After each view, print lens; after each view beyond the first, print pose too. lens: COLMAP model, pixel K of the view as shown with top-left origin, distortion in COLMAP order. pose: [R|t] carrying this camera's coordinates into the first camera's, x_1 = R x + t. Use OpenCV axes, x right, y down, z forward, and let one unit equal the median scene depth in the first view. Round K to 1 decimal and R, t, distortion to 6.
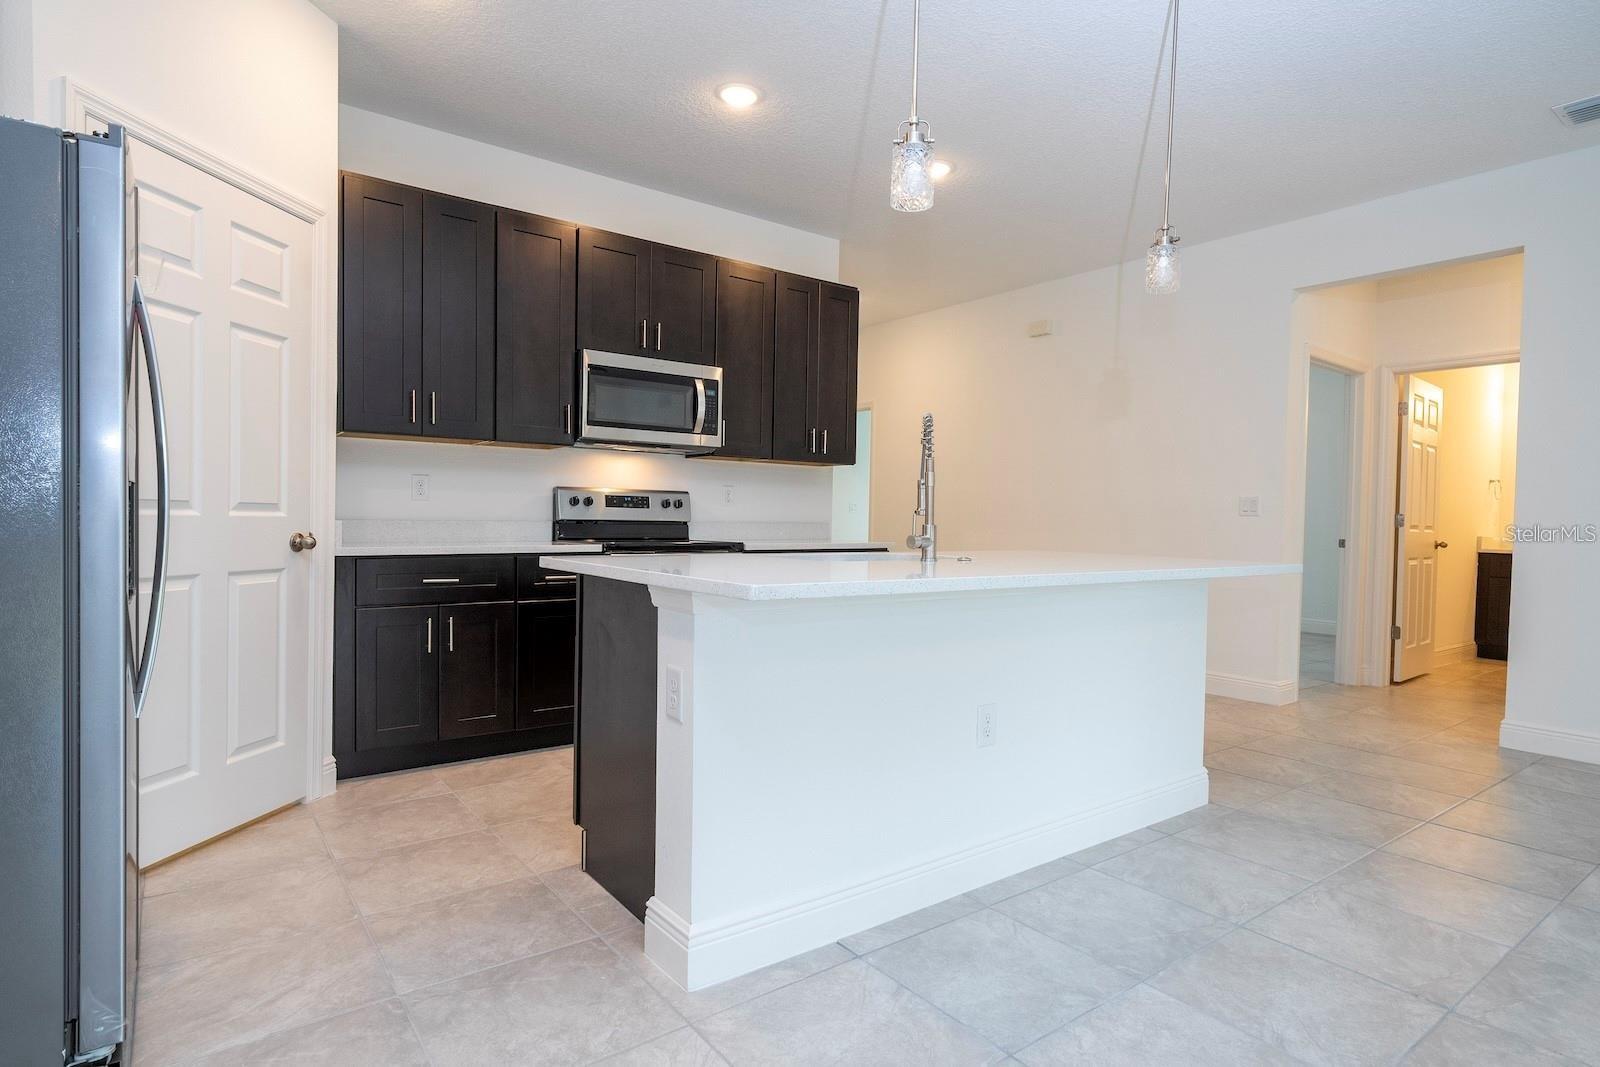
lens RADIAL K [[857.1, 0, 799.2], [0, 857.1, 536.1], [0, 0, 1]] dist [0.004649, -0.000079]
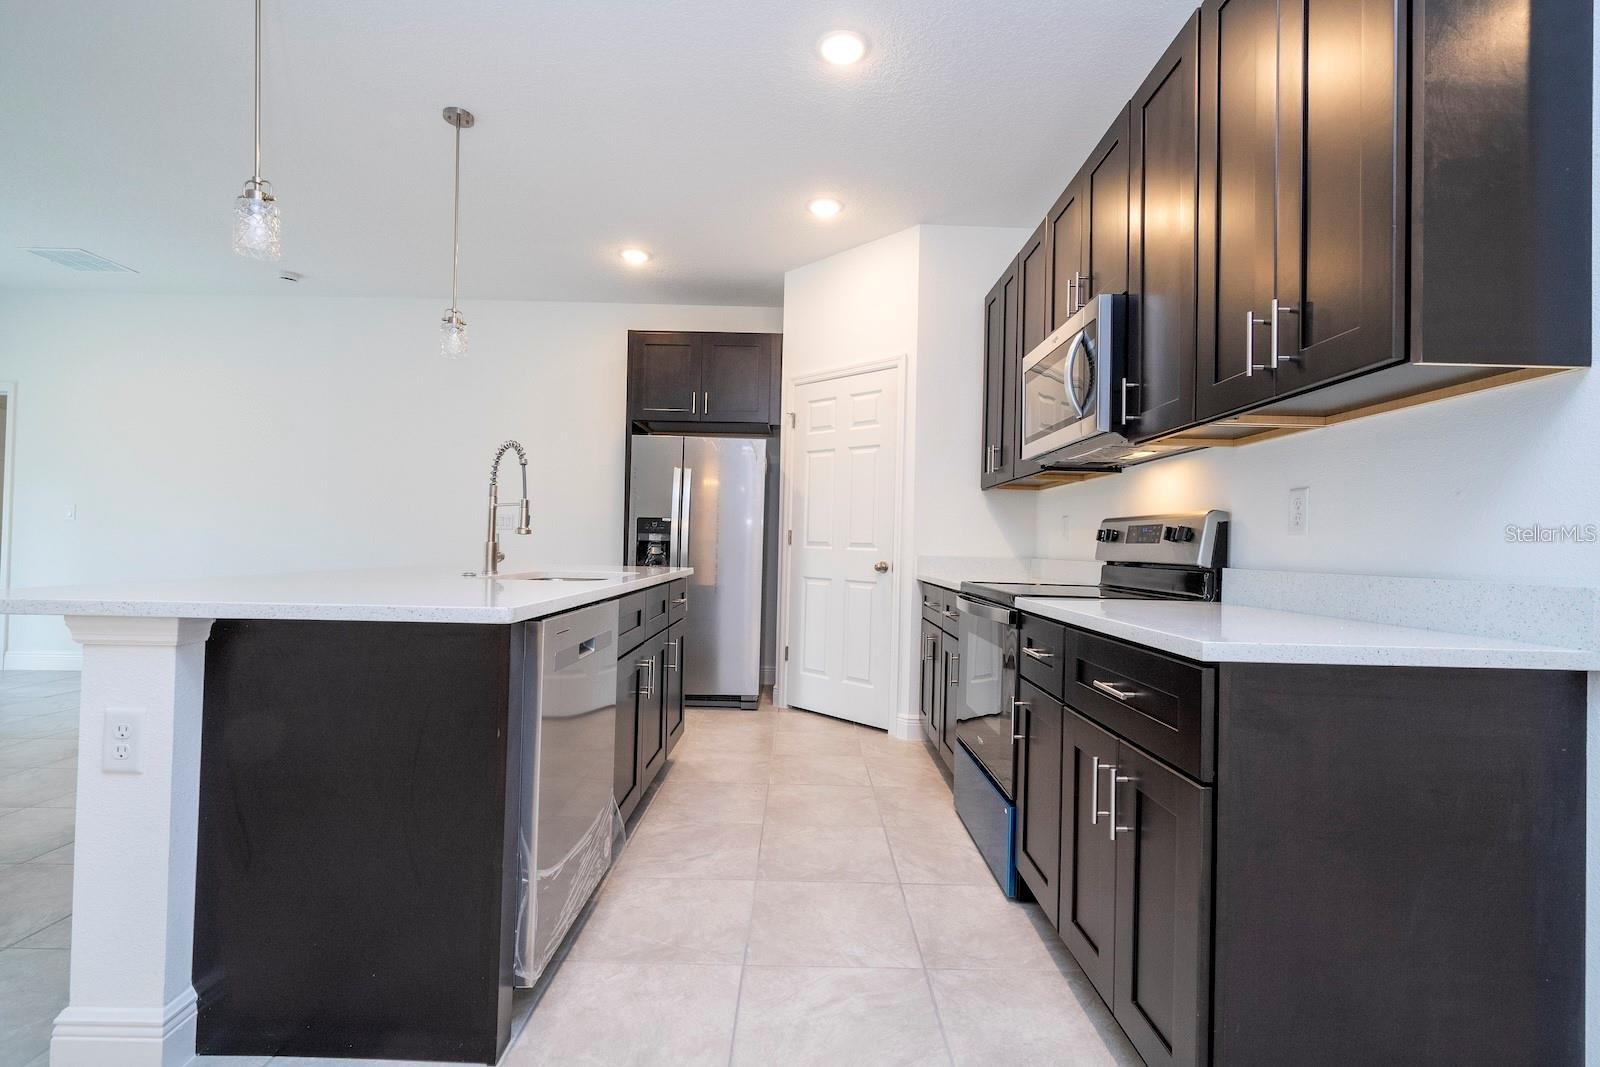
lens RADIAL K [[723.0, 0, 808.2], [0, 723.0, 532.2], [0, 0, 1]] dist [-0.002792, 0.000575]
pose [[-0.588528, -0.044120, -0.807272, 0.494092], [-0.050507, 0.998566, -0.017754, -0.019527], [0.806898, 0.030325, -0.589912, 1.219820]]
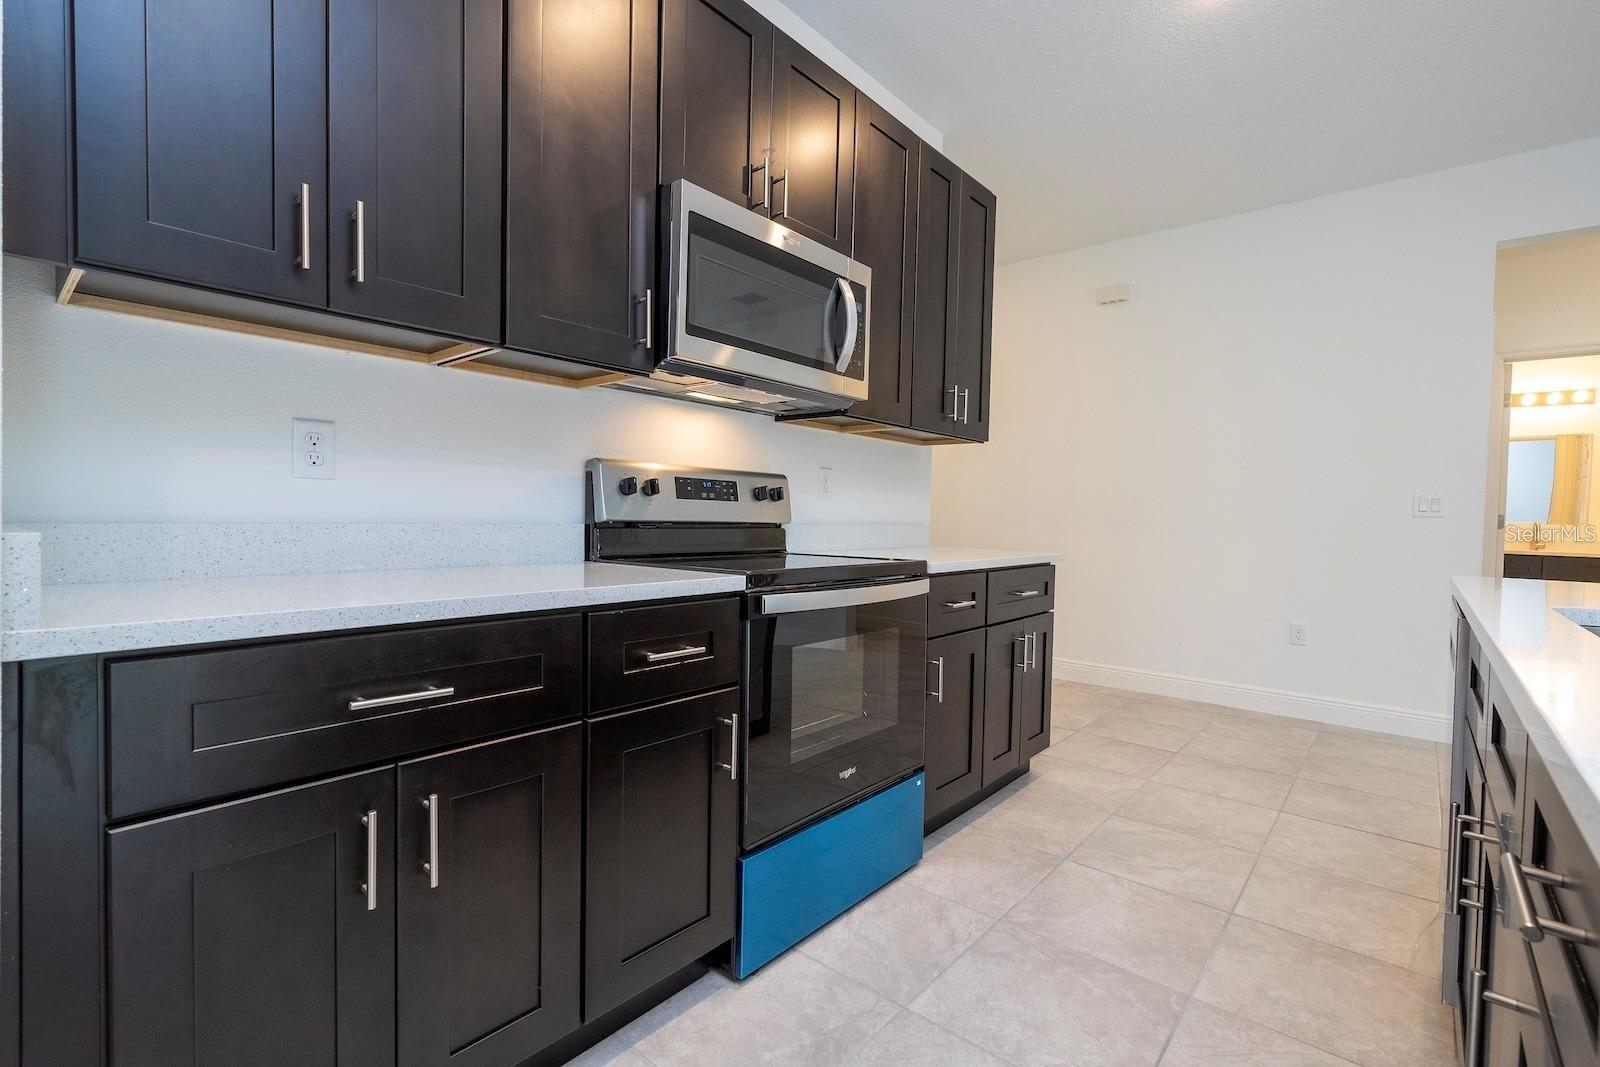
lens RADIAL K [[723.0, 0, 810.0], [0, 723.0, 536.8], [0, 0, 1]] dist [-0.002792, 0.000575]
pose [[0.973538, -0.001124, 0.228521, -0.249622], [-0.002200, 0.999895, 0.014290, -0.015644], [-0.228513, -0.014415, 0.973434, 0.520570]]
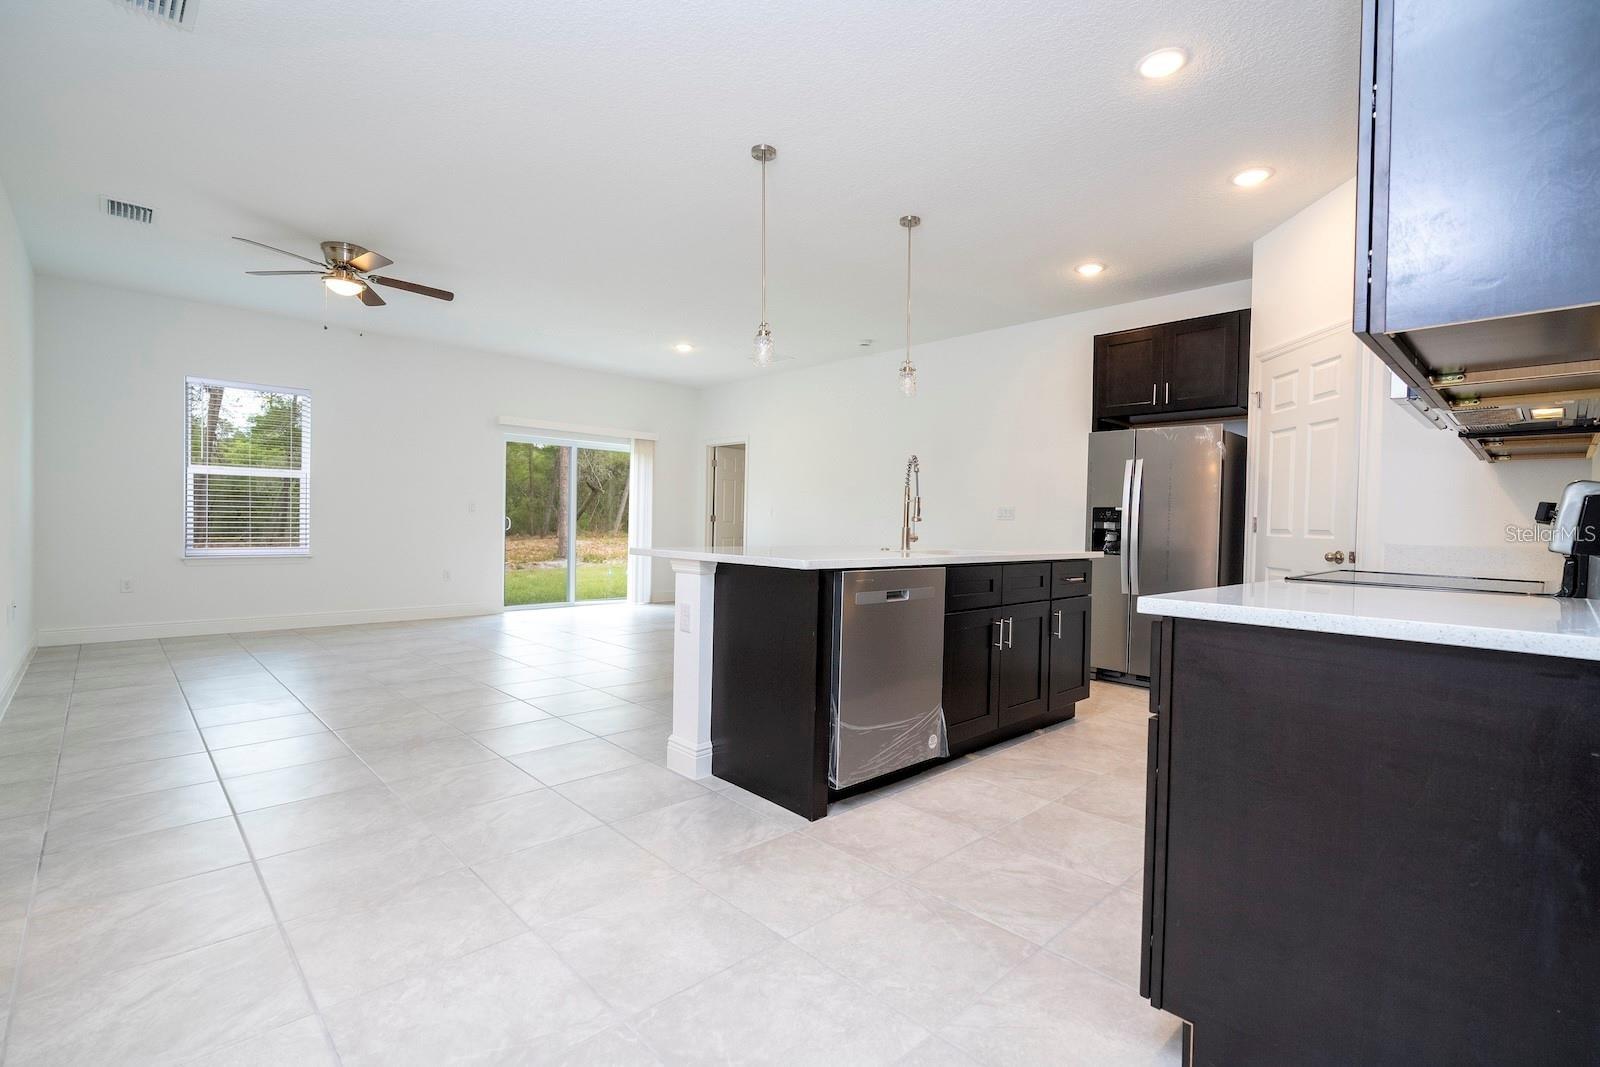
lens RADIAL K [[723.0, 0, 808.9], [0, 723.0, 531.2], [0, 0, 1]] dist [-0.002792, 0.000575]
pose [[-0.991100, -0.037178, -0.127820, 0.376100], [-0.041283, 0.998709, 0.029615, -0.025446], [0.126554, 0.034629, -0.991355, 1.509538]]
